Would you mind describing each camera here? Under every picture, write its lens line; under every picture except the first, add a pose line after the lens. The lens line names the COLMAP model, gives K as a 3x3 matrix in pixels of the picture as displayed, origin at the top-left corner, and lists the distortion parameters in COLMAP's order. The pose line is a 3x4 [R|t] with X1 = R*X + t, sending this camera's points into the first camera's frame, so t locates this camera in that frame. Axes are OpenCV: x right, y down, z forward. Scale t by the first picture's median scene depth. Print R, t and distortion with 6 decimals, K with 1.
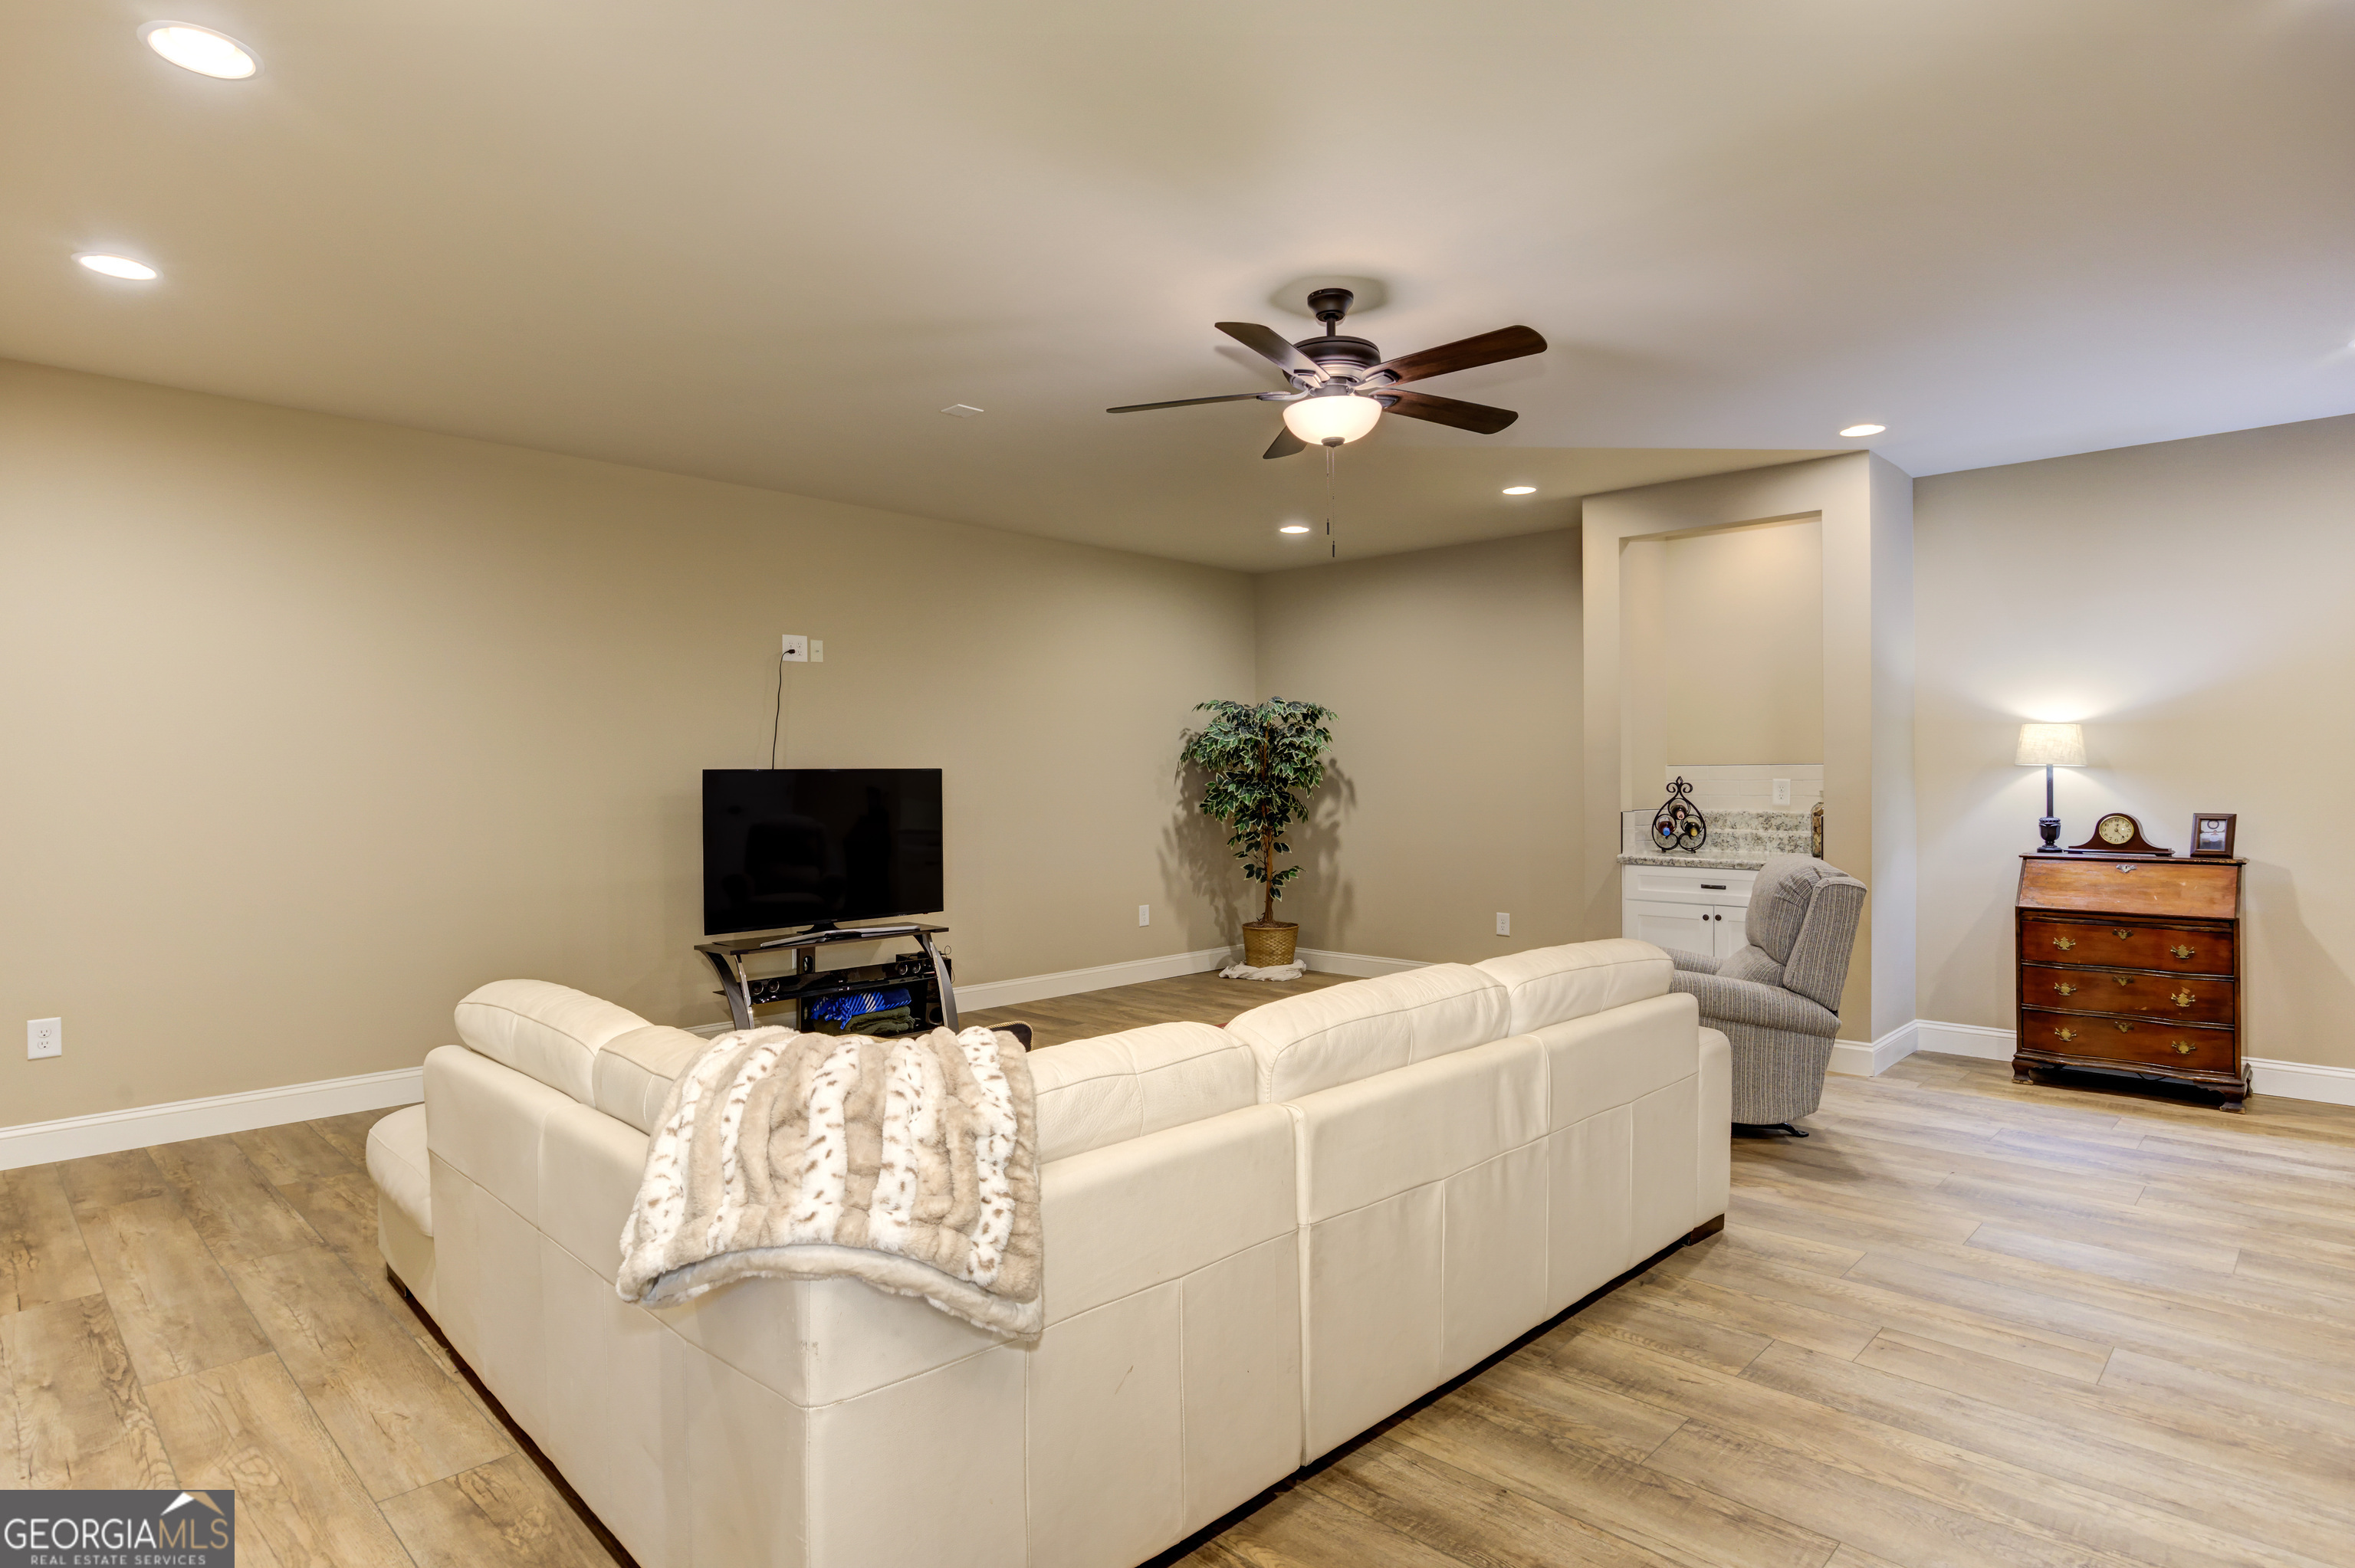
lens RADIAL K [[1280.2, 0, 1169.9], [0, 1280.2, 789.3], [0, 0, 1]] dist [-0.027238, -0.000374]
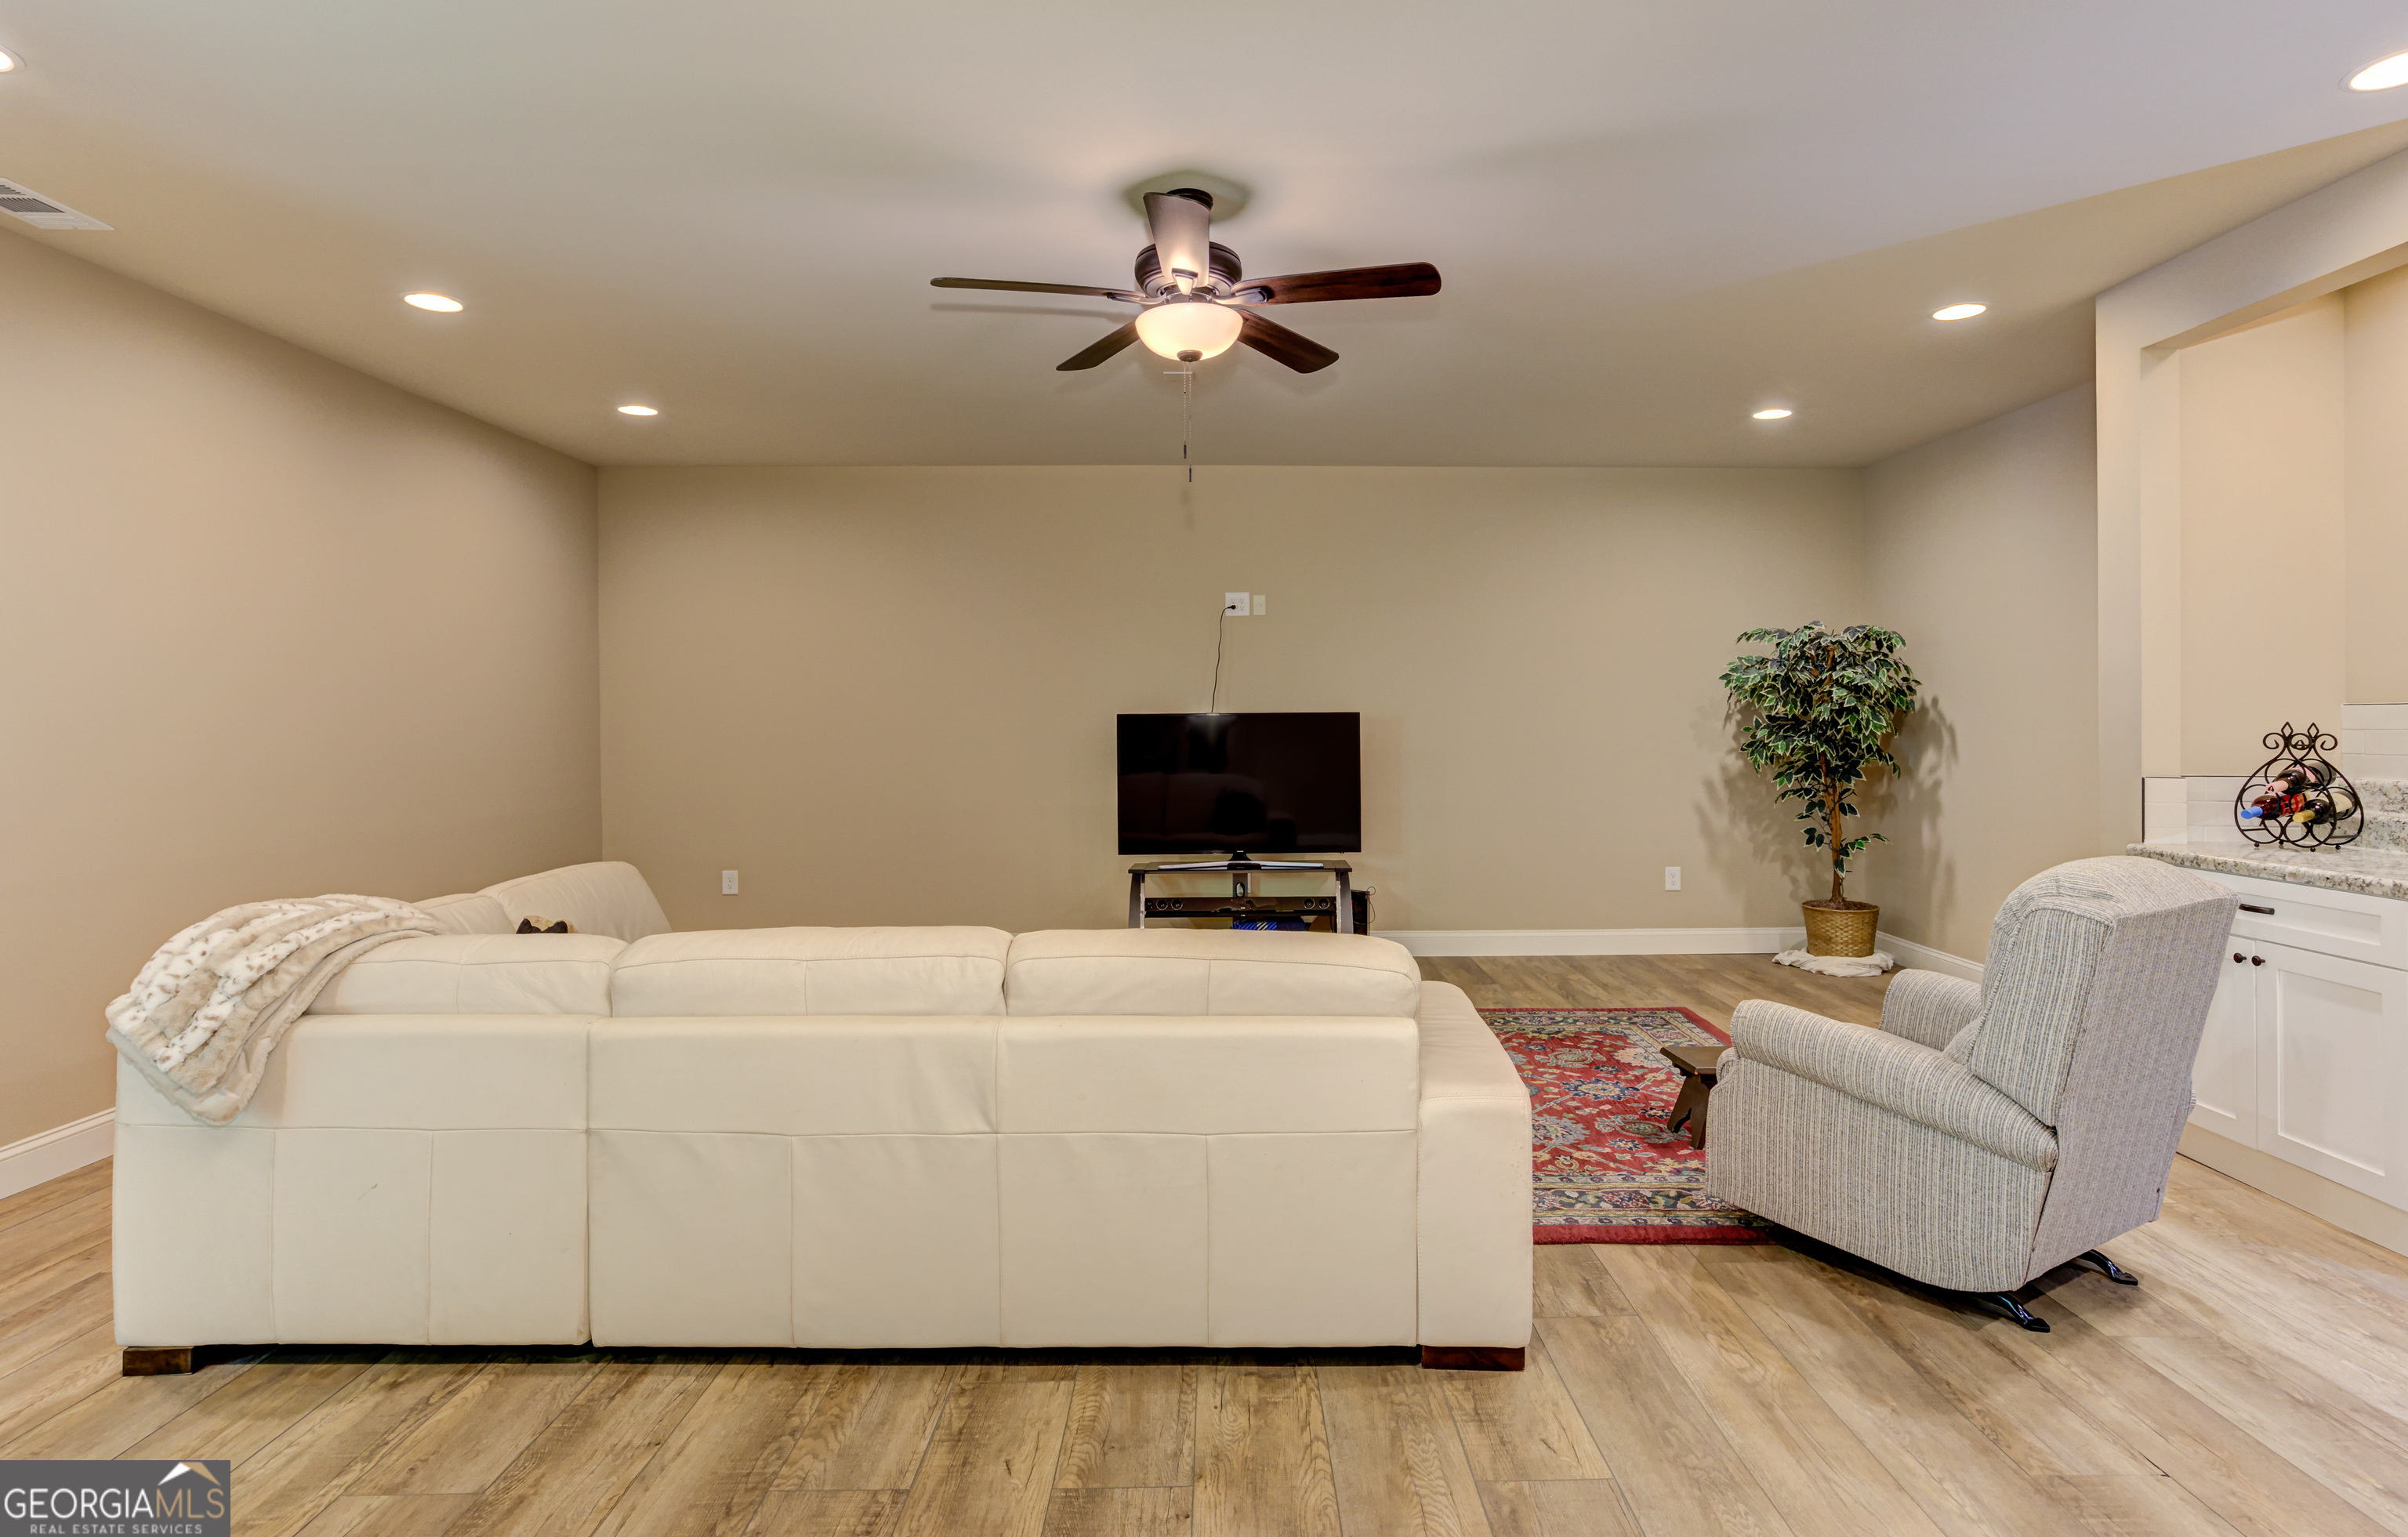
lens RADIAL K [[1232.7, 0, 1211.7], [0, 1232.7, 752.6], [0, 0, 1]] dist [-0.003973, 0.002231]
pose [[0.704353, 0.020974, -0.709540, 0.440371], [-0.007745, 0.999731, 0.021864, -0.004660], [0.709807, -0.009905, 0.704326, 0.224369]]
